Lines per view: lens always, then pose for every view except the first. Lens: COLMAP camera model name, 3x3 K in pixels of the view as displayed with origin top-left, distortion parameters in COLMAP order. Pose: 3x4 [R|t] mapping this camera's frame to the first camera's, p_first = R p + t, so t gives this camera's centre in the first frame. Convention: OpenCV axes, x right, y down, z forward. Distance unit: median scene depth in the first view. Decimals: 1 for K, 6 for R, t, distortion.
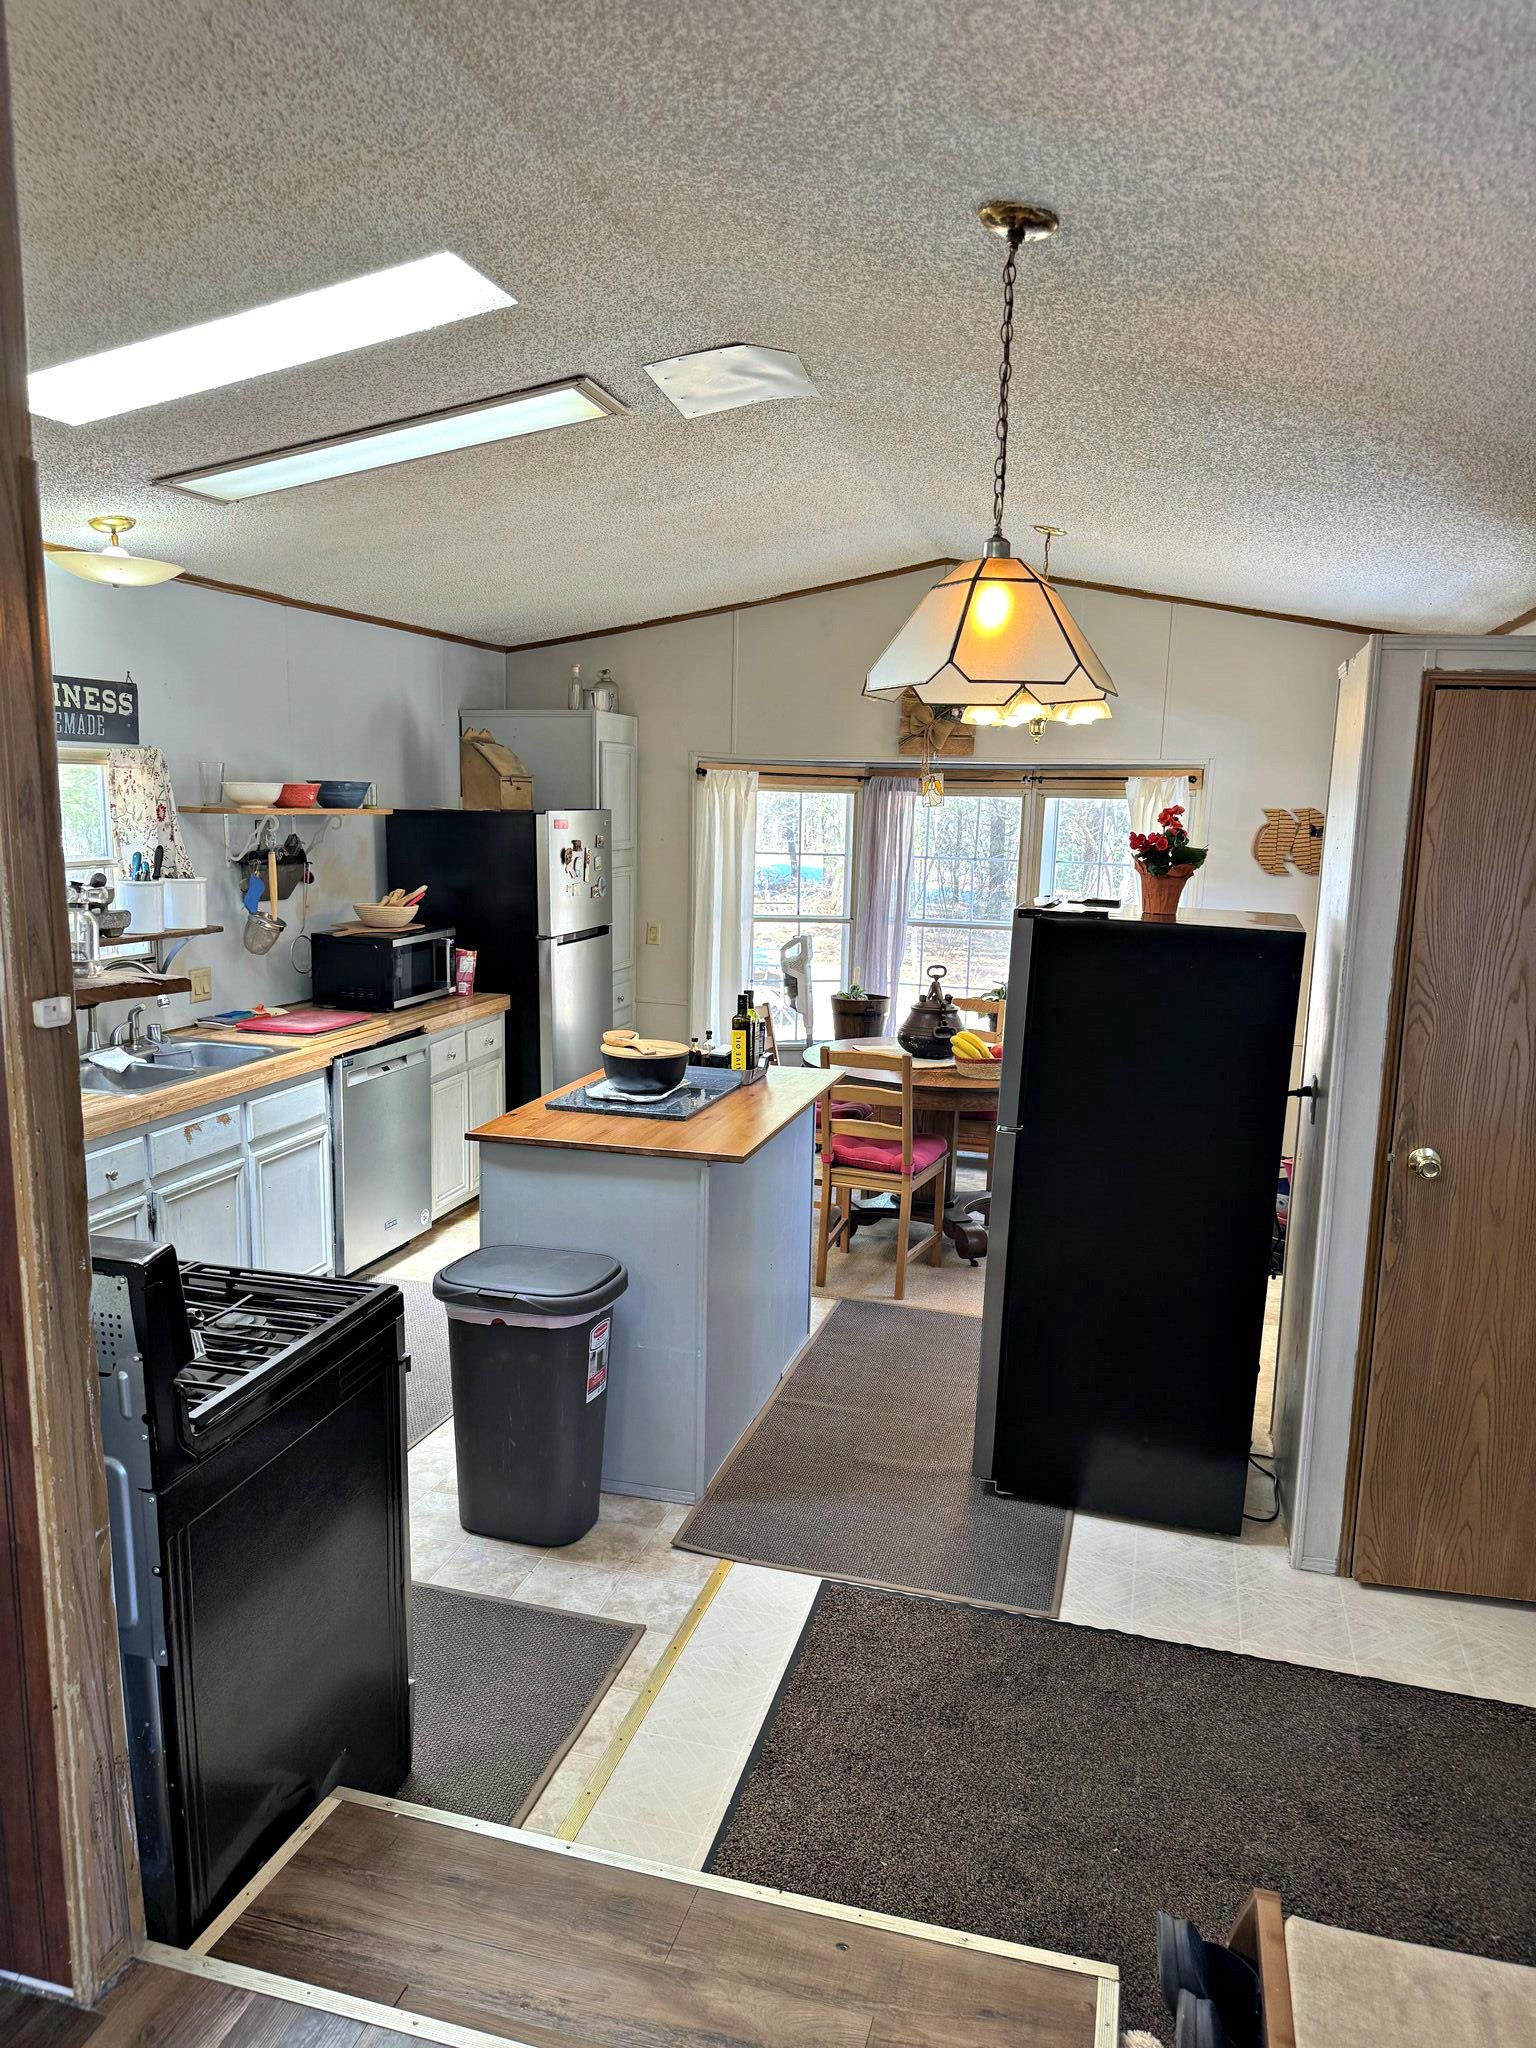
lens RADIAL K [[1442.1, 0, 779.2], [0, 1442.1, 1029.8], [0, 0, 1]] dist [0.125953, -0.202080]
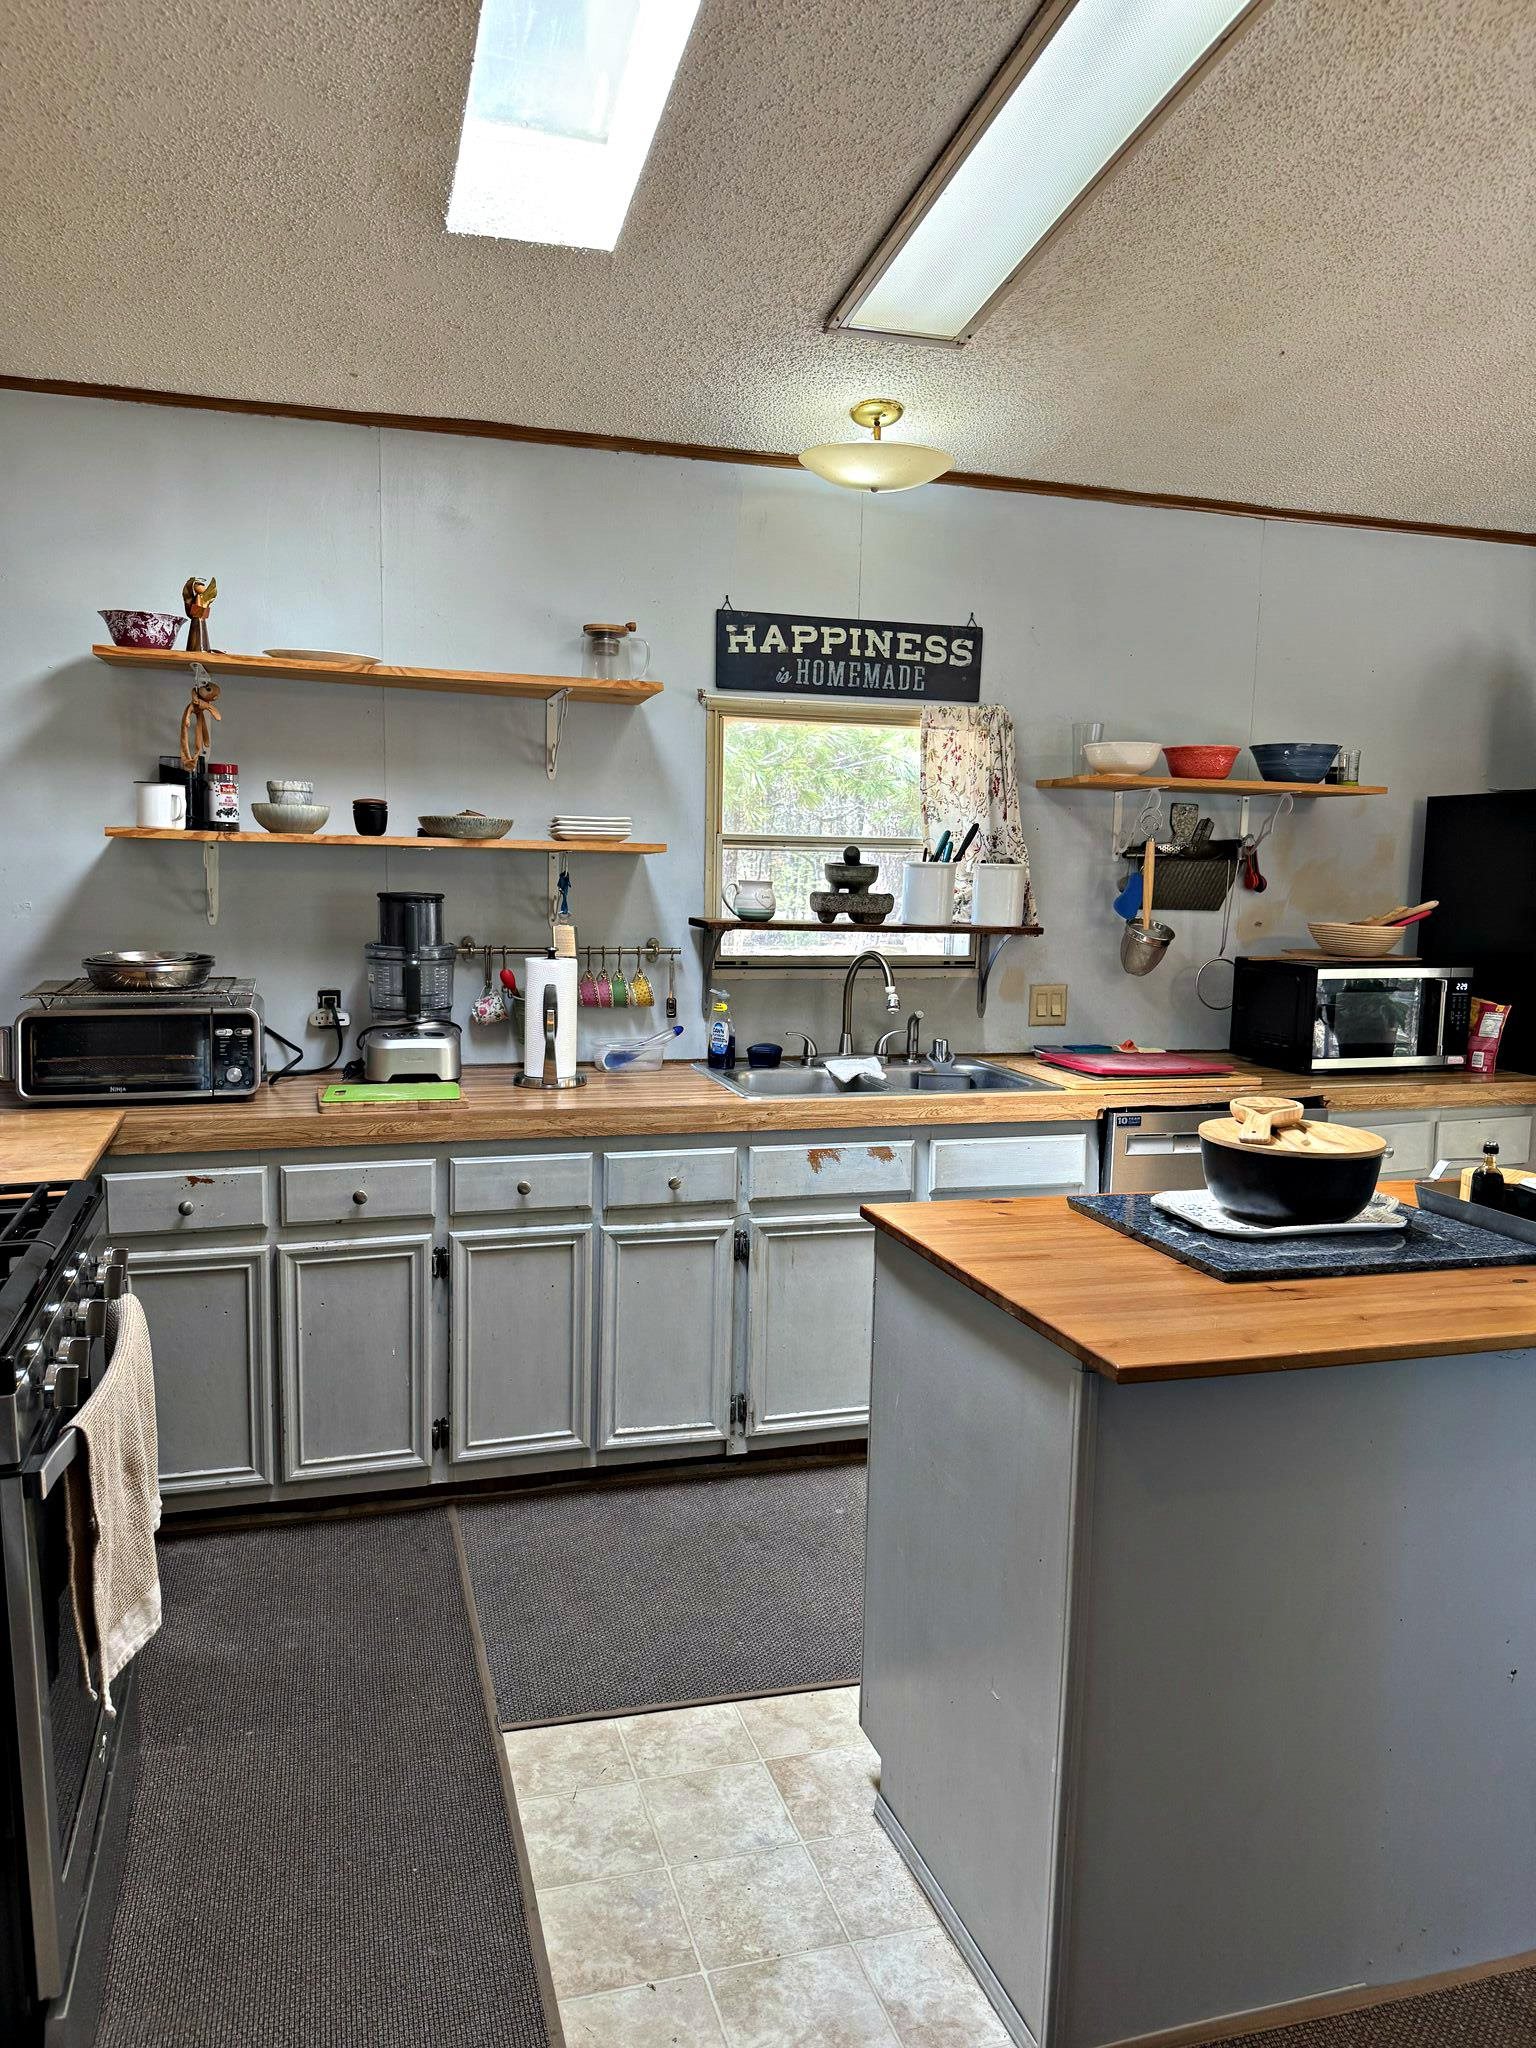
lens RADIAL K [[1442.1, 0, 779.2], [0, 1442.1, 1029.8], [0, 0, 1]] dist [0.125953, -0.202080]
pose [[0.536161, 0.088419, -0.839472, 0.207098], [-0.148546, 0.988862, 0.009279, -0.002502], [0.830942, 0.119725, 0.543324, 0.481516]]
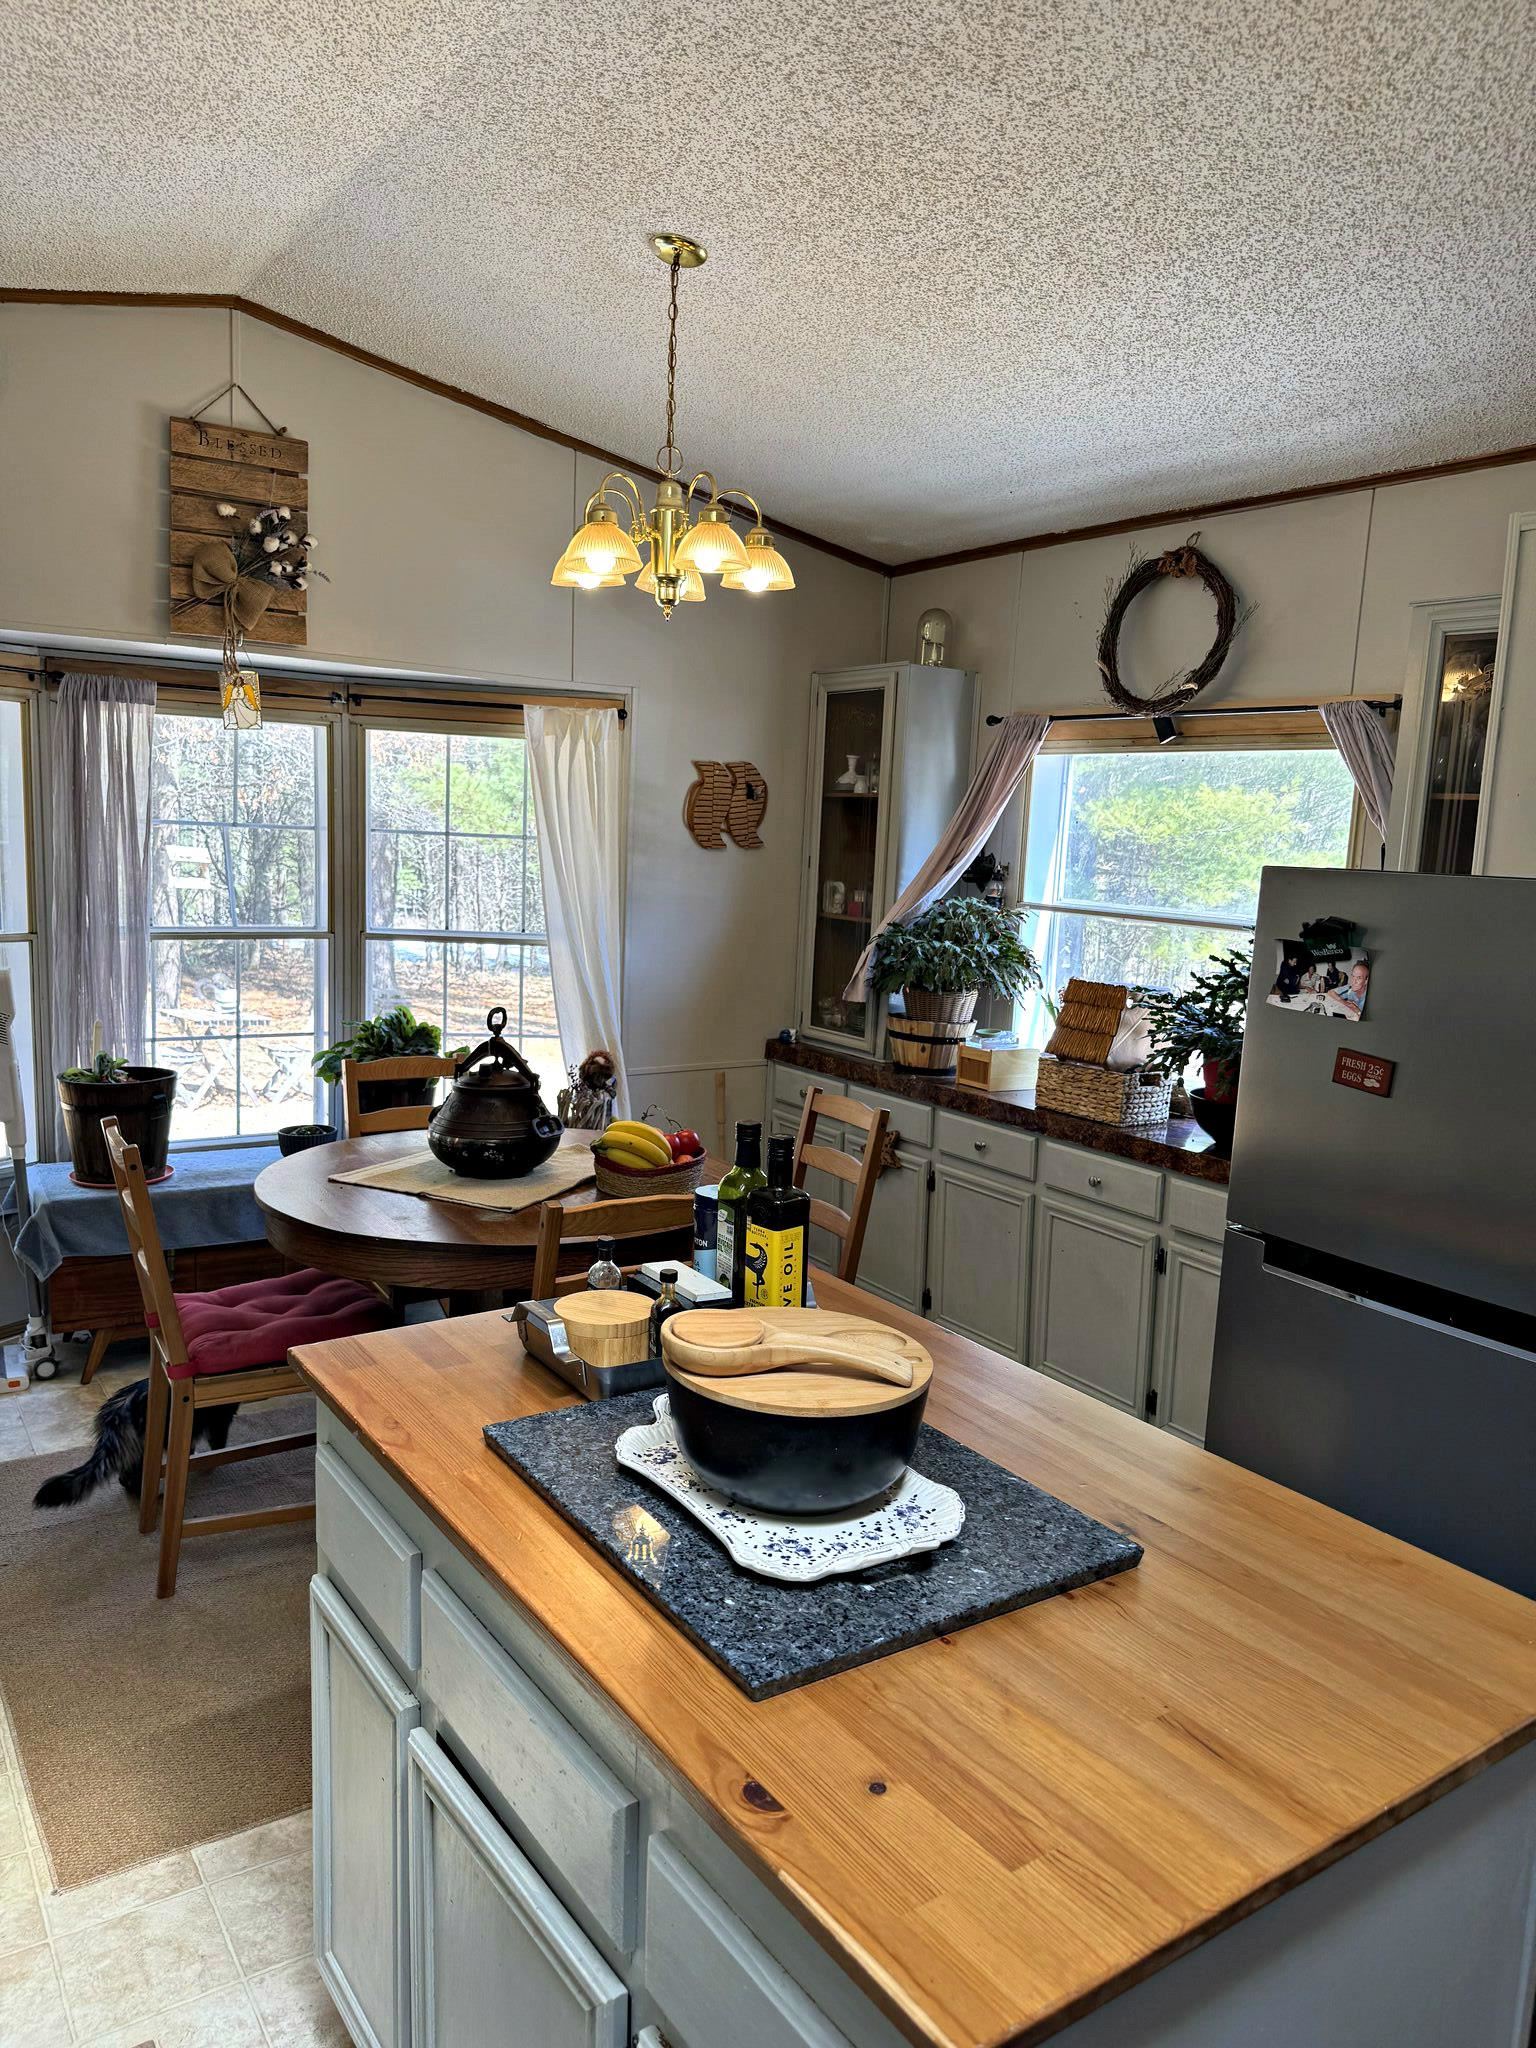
lens RADIAL K [[1453.7, 0, 768.0], [0, 1453.7, 1024.0], [0, 0, 1]] dist [0.137402, -0.314898]
pose [[0.649933, -0.093898, 0.754169, -0.291796], [0.098118, 0.994400, 0.039251, -0.057301], [-0.753632, 0.048487, 0.655506, 0.654373]]
